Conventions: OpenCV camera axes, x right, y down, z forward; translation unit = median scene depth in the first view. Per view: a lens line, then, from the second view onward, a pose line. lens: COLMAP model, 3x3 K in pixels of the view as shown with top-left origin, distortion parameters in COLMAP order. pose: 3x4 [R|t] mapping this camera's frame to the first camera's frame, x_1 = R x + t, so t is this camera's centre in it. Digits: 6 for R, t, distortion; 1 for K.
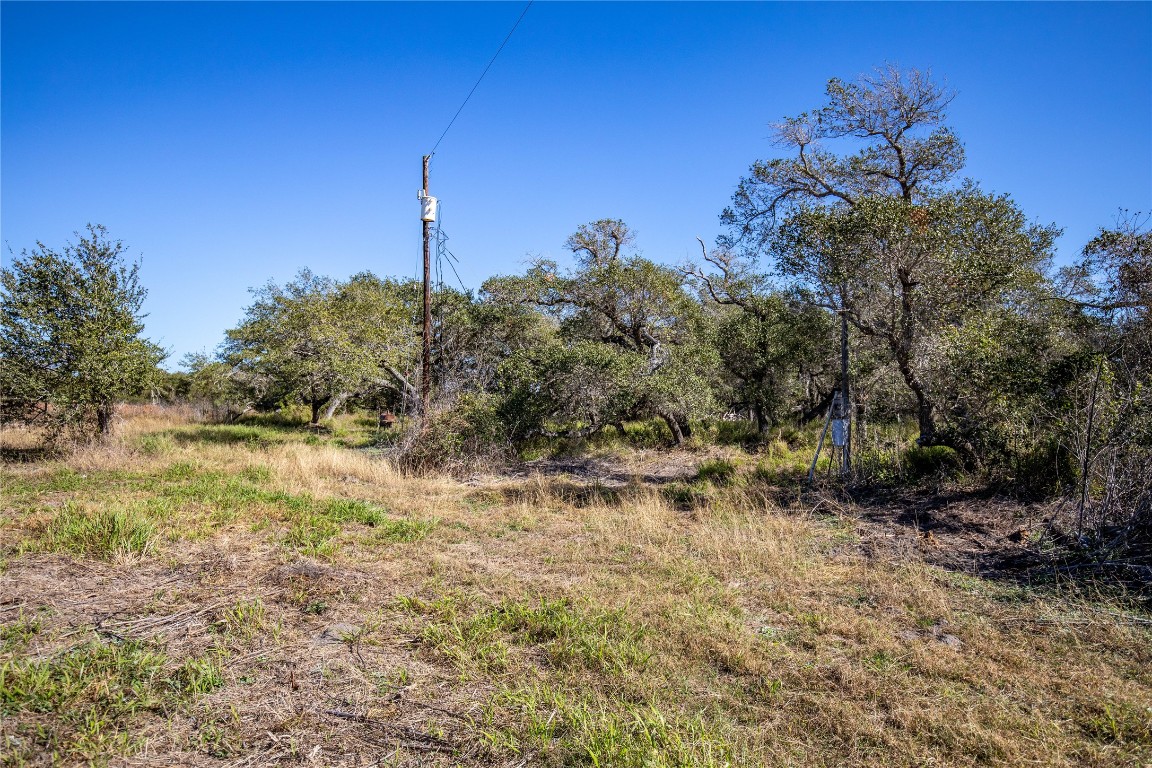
lens RADIAL K [[750.1, 0, 576.0], [0, 750.1, 384.0], [0, 0, 1]] dist [0.001988, 0.001352]
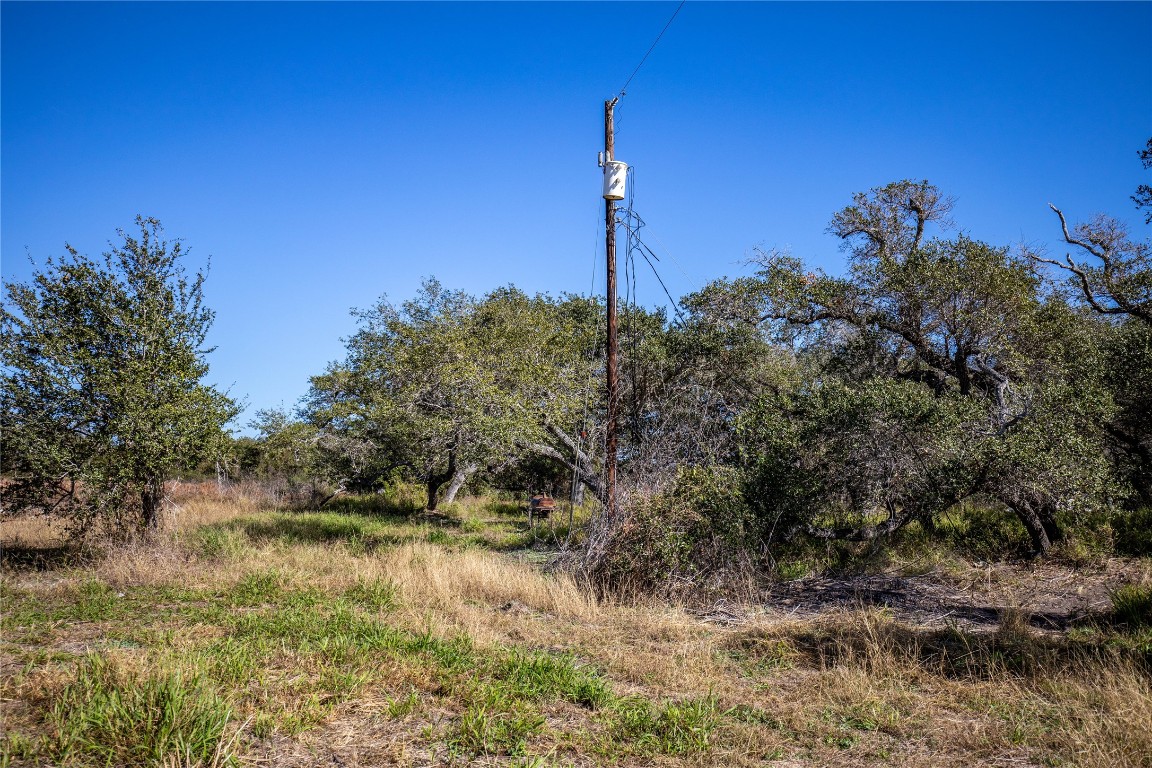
lens RADIAL K [[1083.3, 0, 576.0], [0, 1083.3, 384.0], [0, 0, 1]] dist [0.038724, 0.005776]
pose [[0.981869, -0.015460, -0.188931, -0.055390], [0.003519, 0.997983, -0.063379, 0.001262], [0.189529, 0.061565, 0.979943, 0.087423]]
